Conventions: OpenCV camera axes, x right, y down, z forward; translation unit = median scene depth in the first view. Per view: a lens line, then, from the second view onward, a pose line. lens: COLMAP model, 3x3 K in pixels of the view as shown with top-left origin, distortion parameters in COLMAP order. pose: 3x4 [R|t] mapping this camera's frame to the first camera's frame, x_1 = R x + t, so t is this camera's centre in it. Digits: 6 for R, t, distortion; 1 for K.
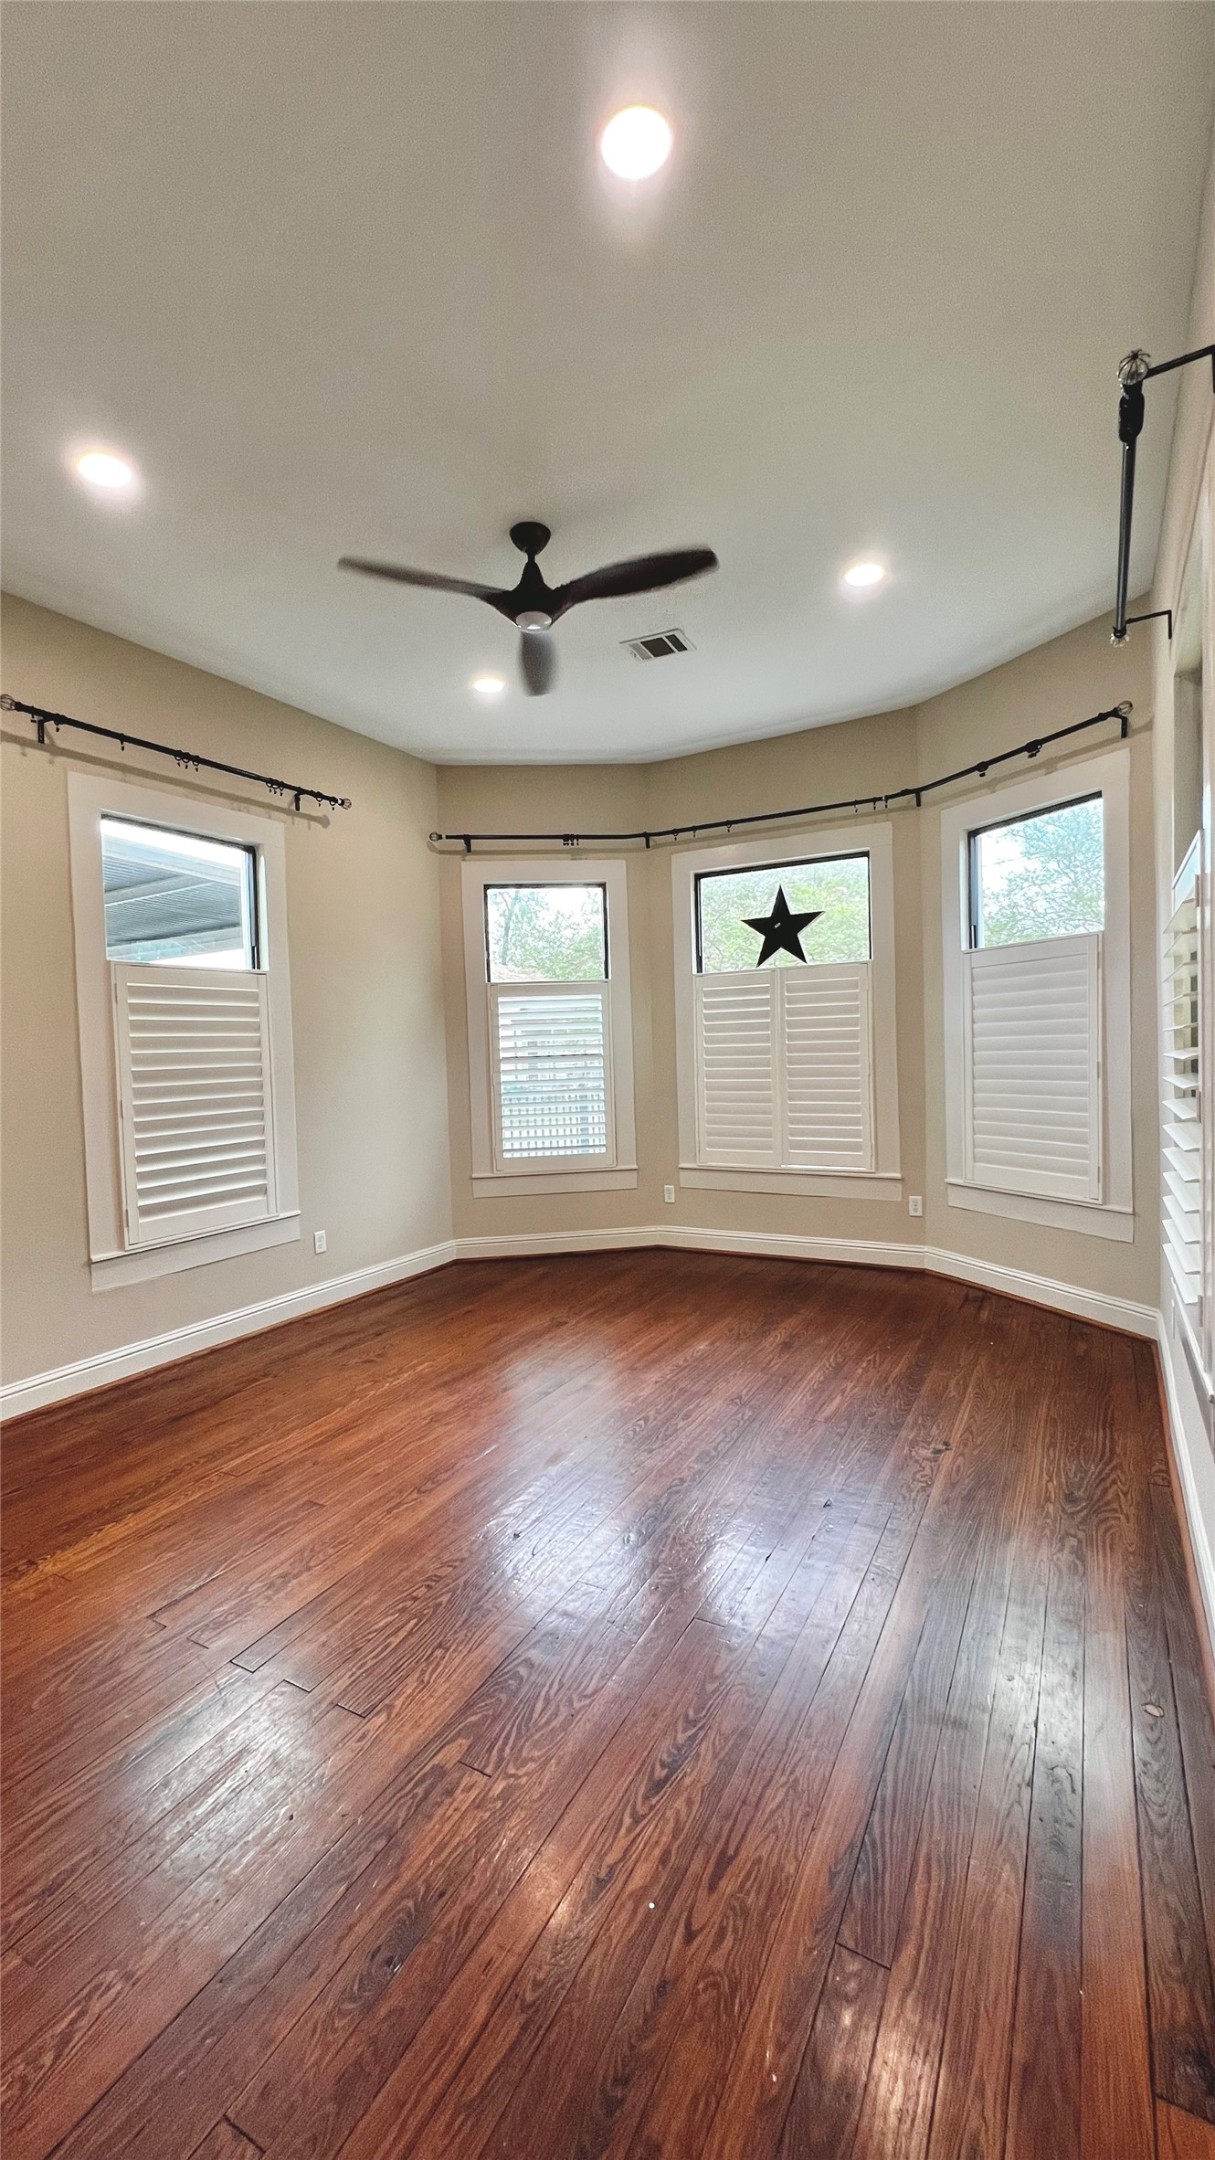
lens RADIAL K [[851.5, 0, 608.2], [0, 851.5, 1076.9], [0, 0, 1]] dist [-0.013419, -0.000094]
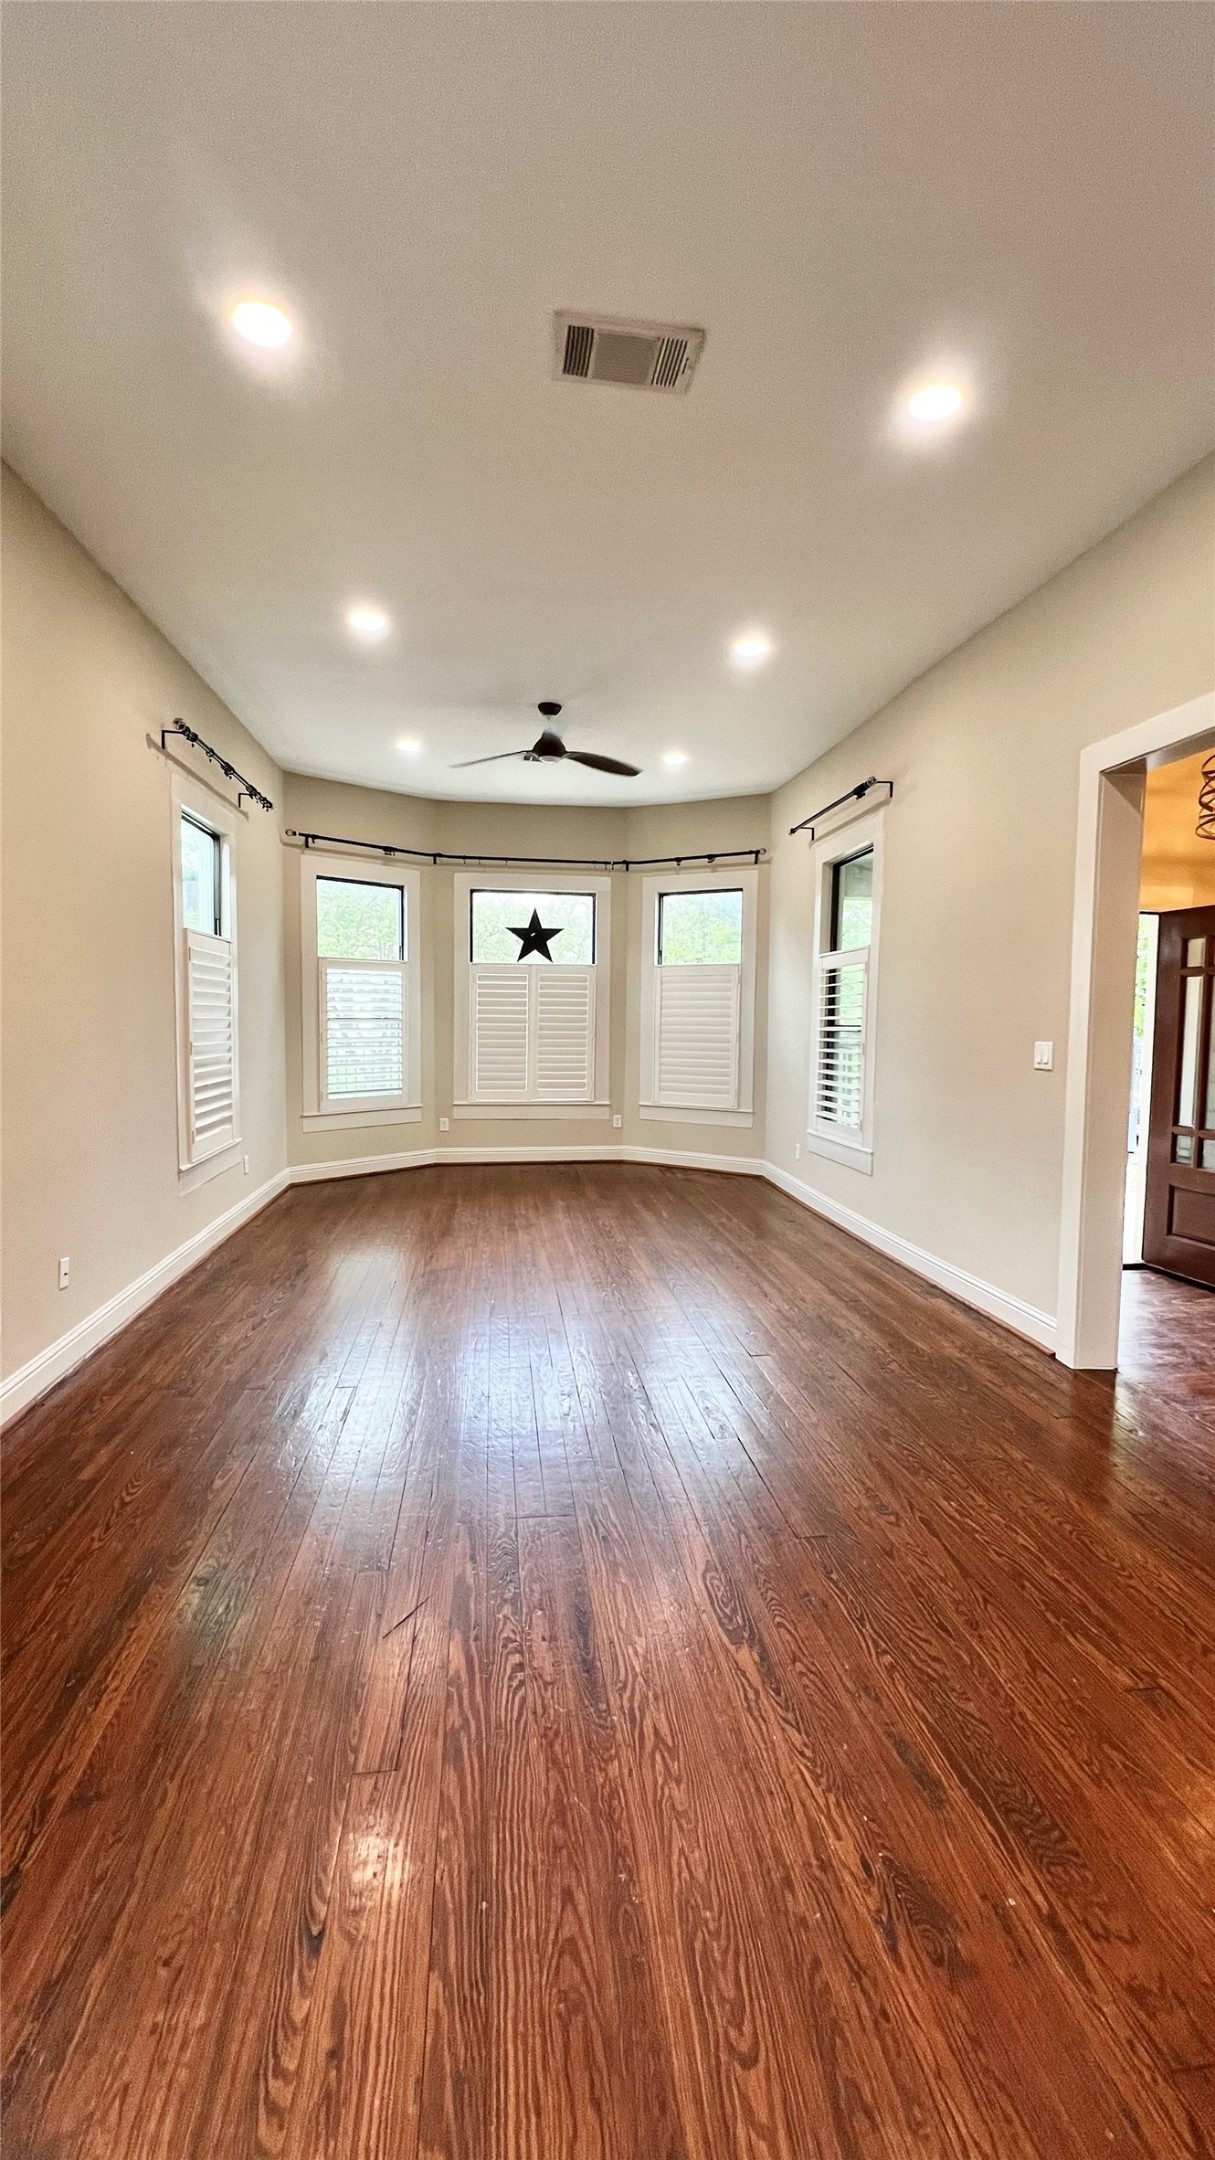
lens RADIAL K [[851.5, 0, 611.0], [0, 851.5, 1076.2], [0, 0, 1]] dist [-0.013419, -0.000094]
pose [[0.796056, -0.002034, 0.605219, -0.575492], [-0.016881, 0.999531, 0.025563, 0.024588], [-0.604987, -0.030566, 0.795648, -0.245949]]
